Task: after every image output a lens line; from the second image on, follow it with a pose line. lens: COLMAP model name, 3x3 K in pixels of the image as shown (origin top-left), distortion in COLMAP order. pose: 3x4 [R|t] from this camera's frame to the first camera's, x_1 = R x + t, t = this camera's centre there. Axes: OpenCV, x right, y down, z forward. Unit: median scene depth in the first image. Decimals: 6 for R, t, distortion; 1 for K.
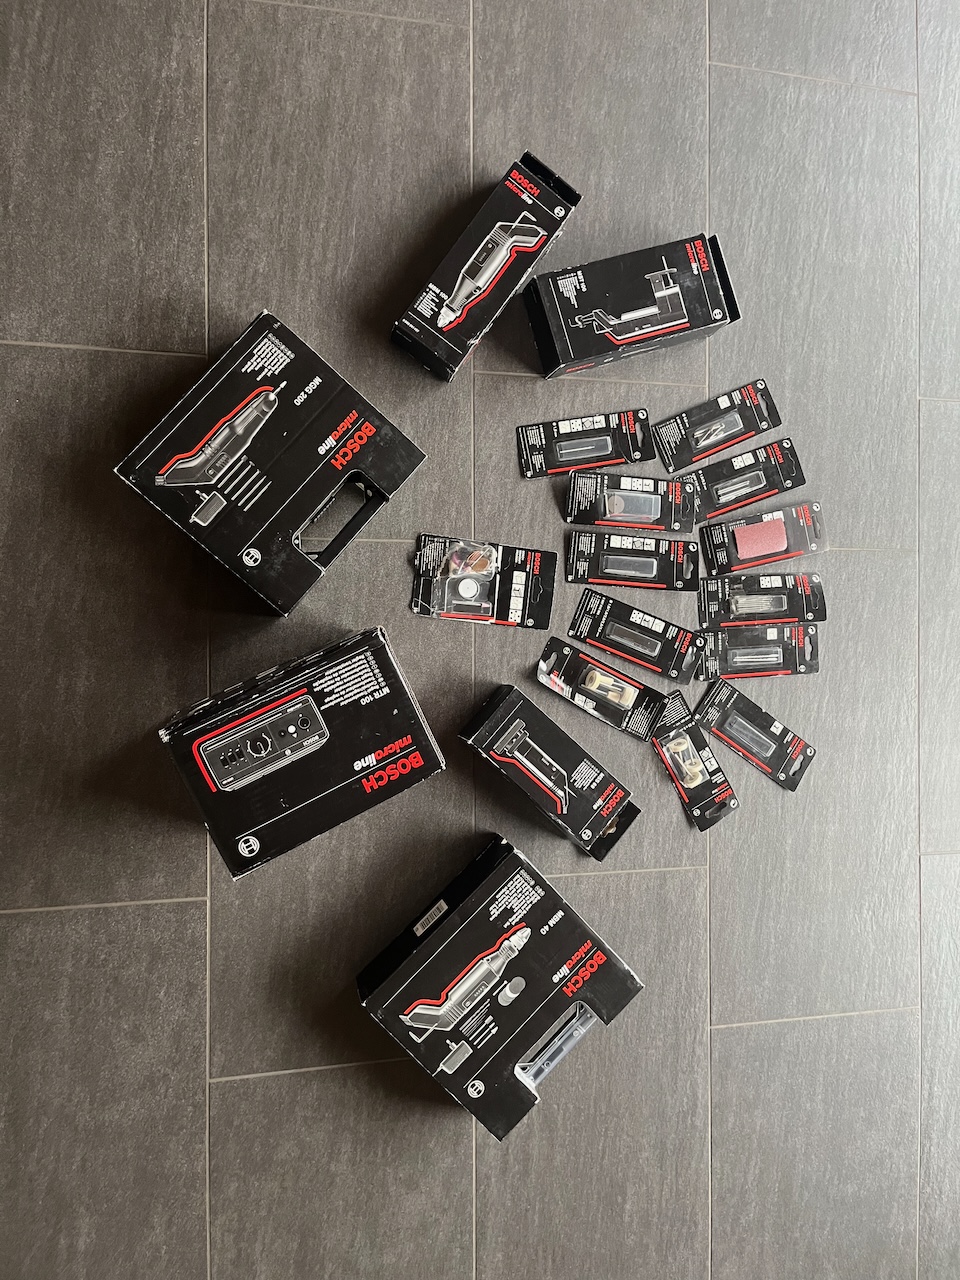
lens RADIAL K [[955.9, 0, 491.9], [0, 955.9, 636.7], [0, 0, 1]] dist [0.040039, -0.060198]
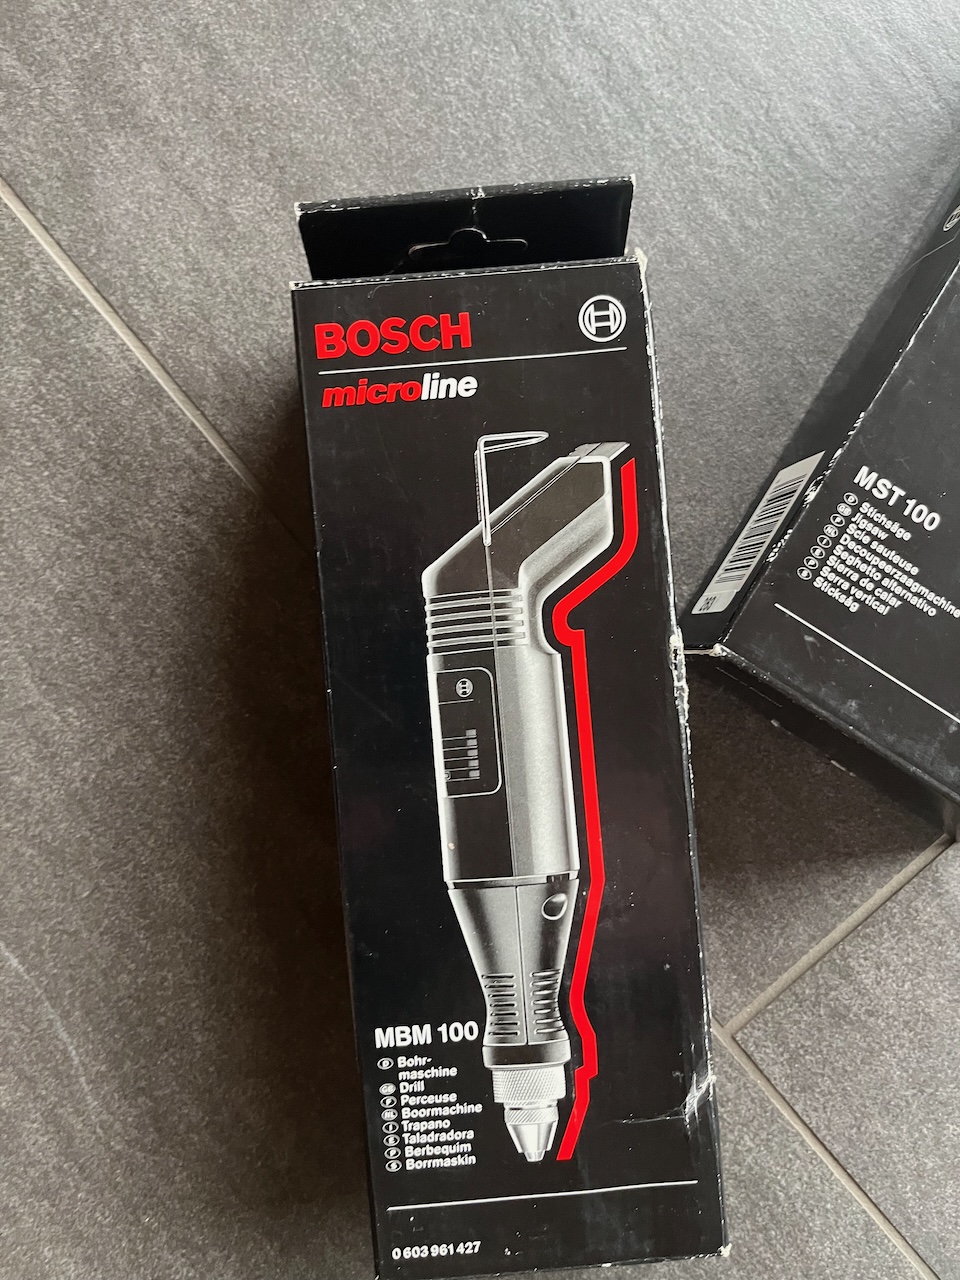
lens RADIAL K [[981.3, 0, 480.0], [0, 981.3, 640.0], [0, 0, 1]] dist [0.034198, -0.067706]
pose [[0.751190, -0.627632, -0.204428, 0.048714], [0.643924, 0.764881, 0.017833, -0.395903], [0.145171, -0.145032, 0.978719, 0.751226]]
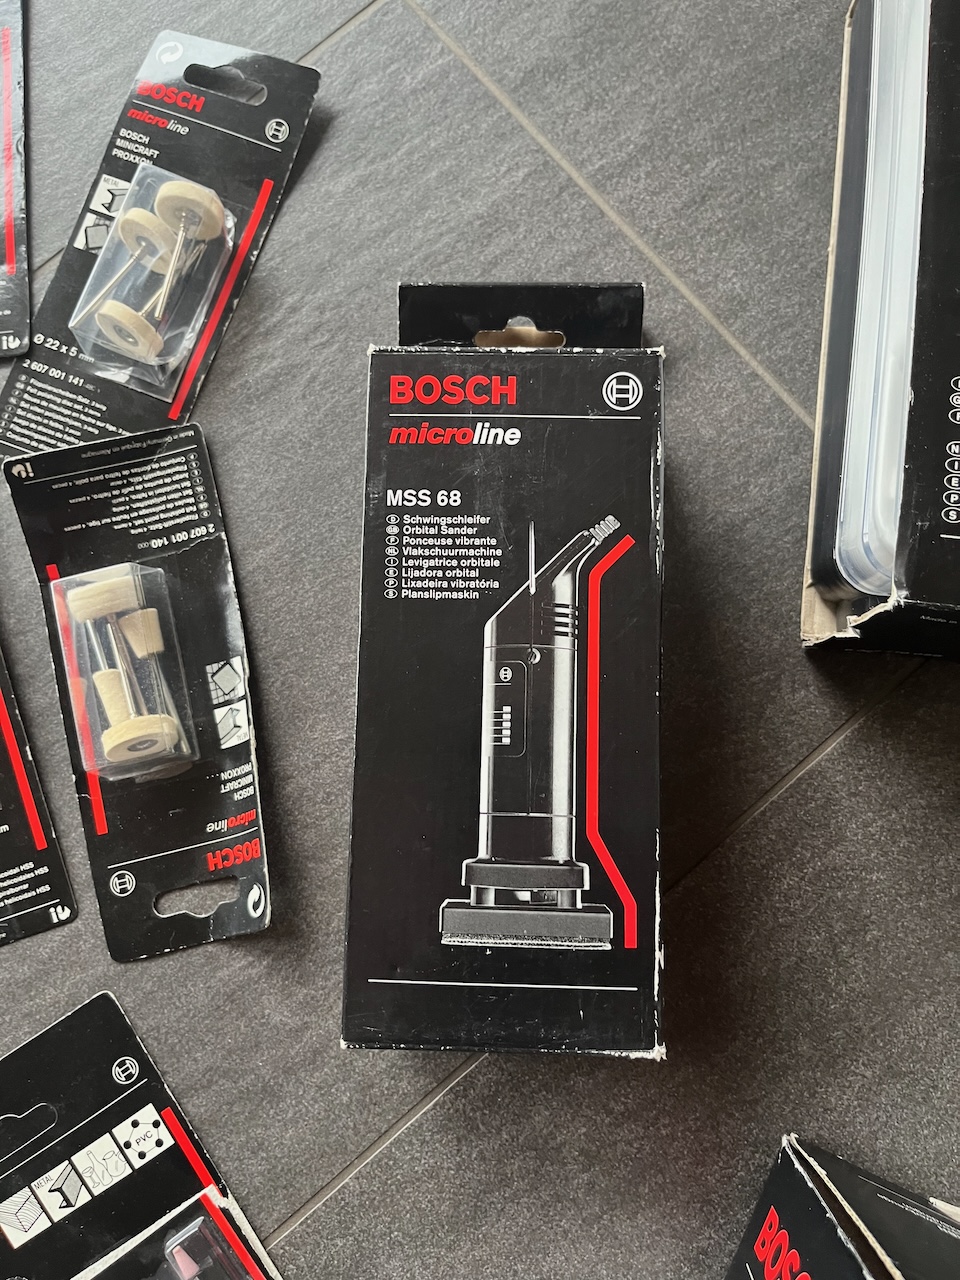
lens RADIAL K [[981.3, 0, 480.0], [0, 981.3, 640.0], [0, 0, 1]] dist [0.034198, -0.067706]
pose [[-0.640101, -0.759338, -0.116950, 0.099758], [0.759033, -0.648578, 0.056706, 0.120592], [-0.118910, -0.052472, 0.991518, 0.730608]]
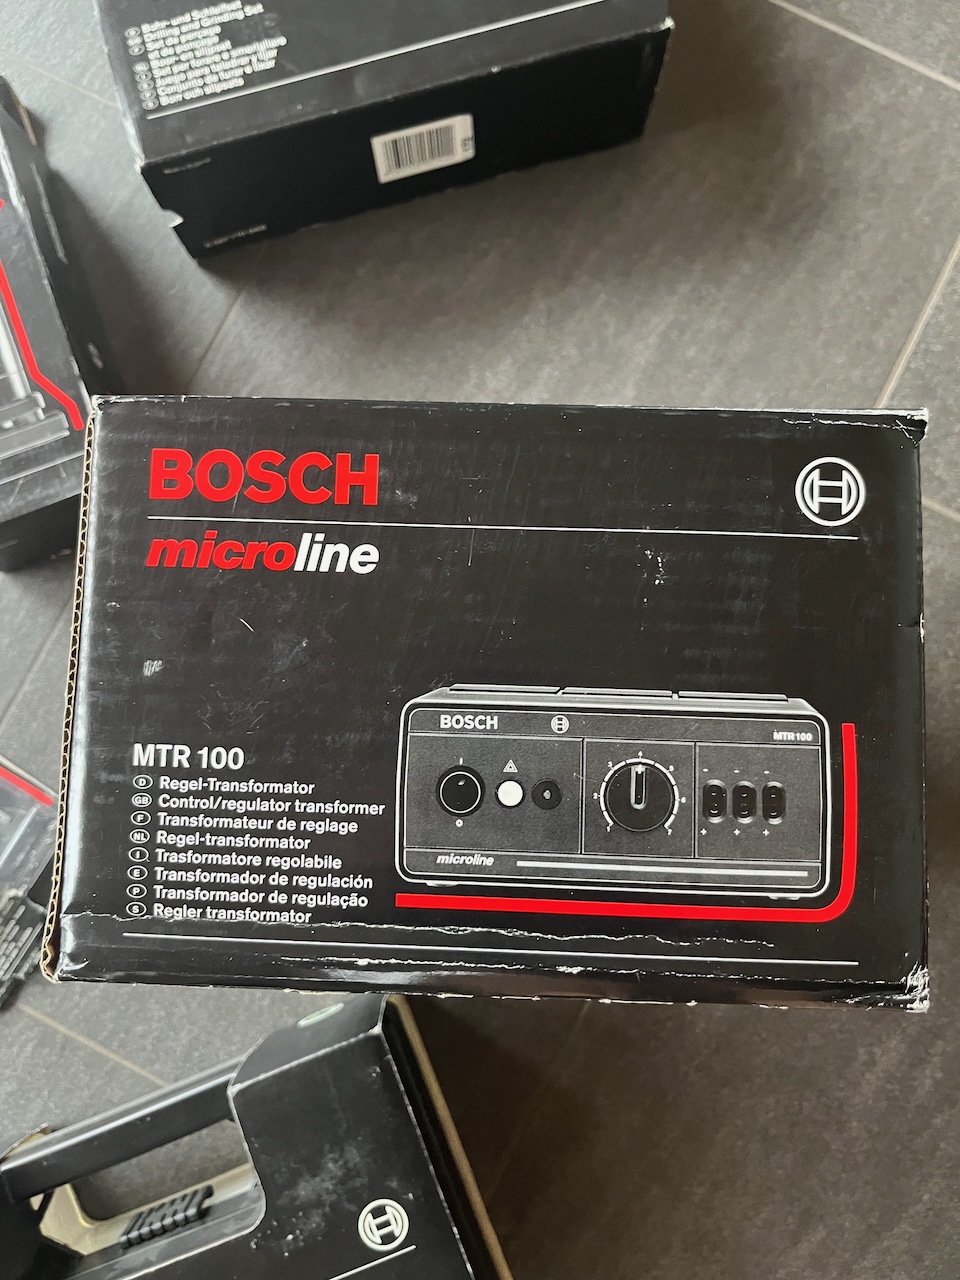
lens RADIAL K [[971.9, 0, 472.5], [0, 971.9, 628.9], [0, 0, 1]] dist [0.054889, -0.103785]
pose [[-0.865847, -0.470028, -0.171415, -0.100364], [0.460723, -0.882650, 0.093078, 0.082378], [-0.195049, 0.001616, 0.980792, 0.563632]]
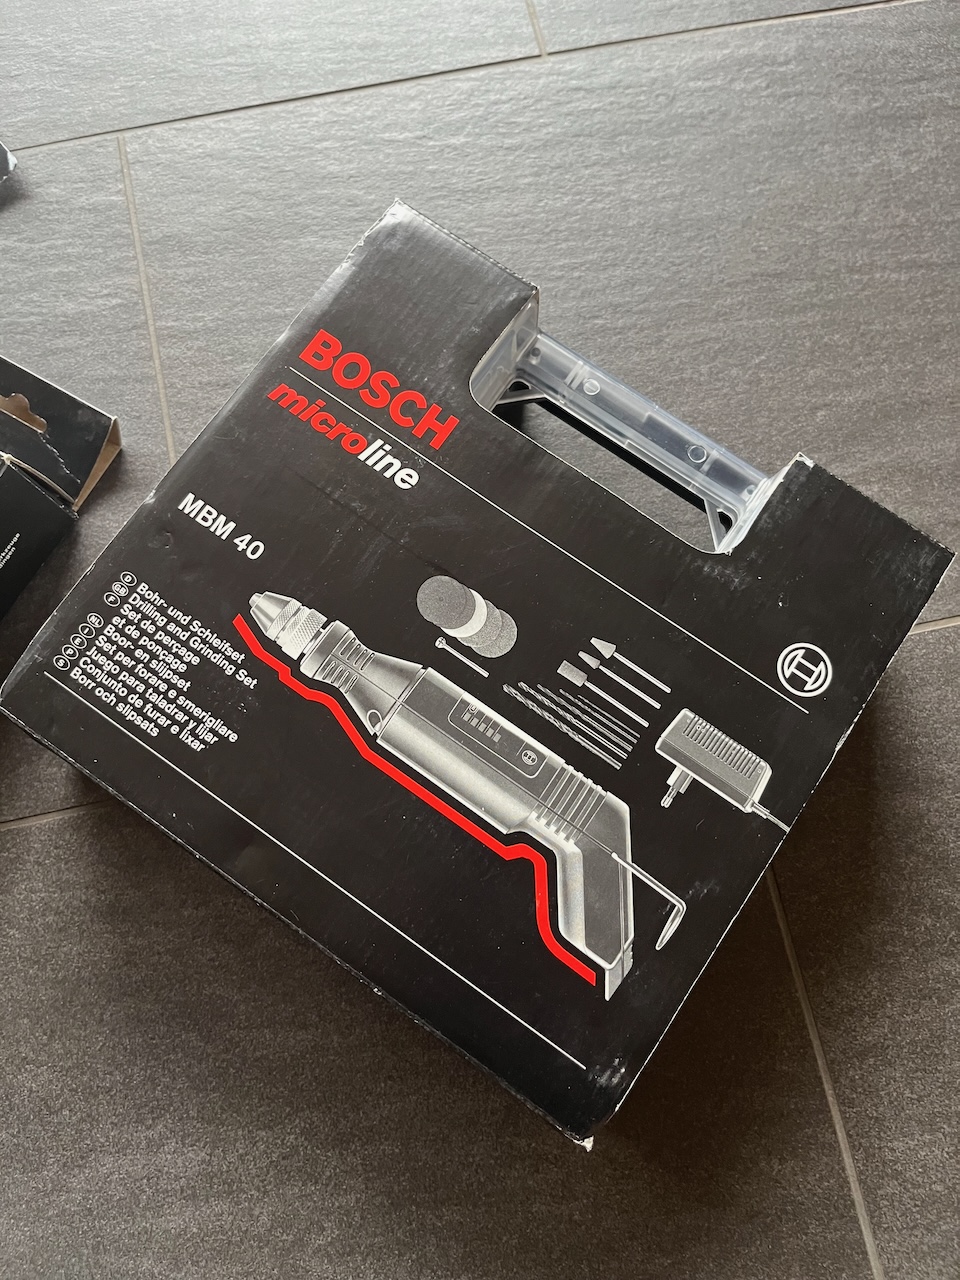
lens RADIAL K [[971.9, 0, 472.5], [0, 971.9, 628.9], [0, 0, 1]] dist [0.054889, -0.103785]
pose [[-0.202496, -0.979149, -0.016201, 0.019782], [0.977225, -0.203115, 0.061445, 0.327402], [-0.063455, -0.003389, 0.997979, 0.652272]]
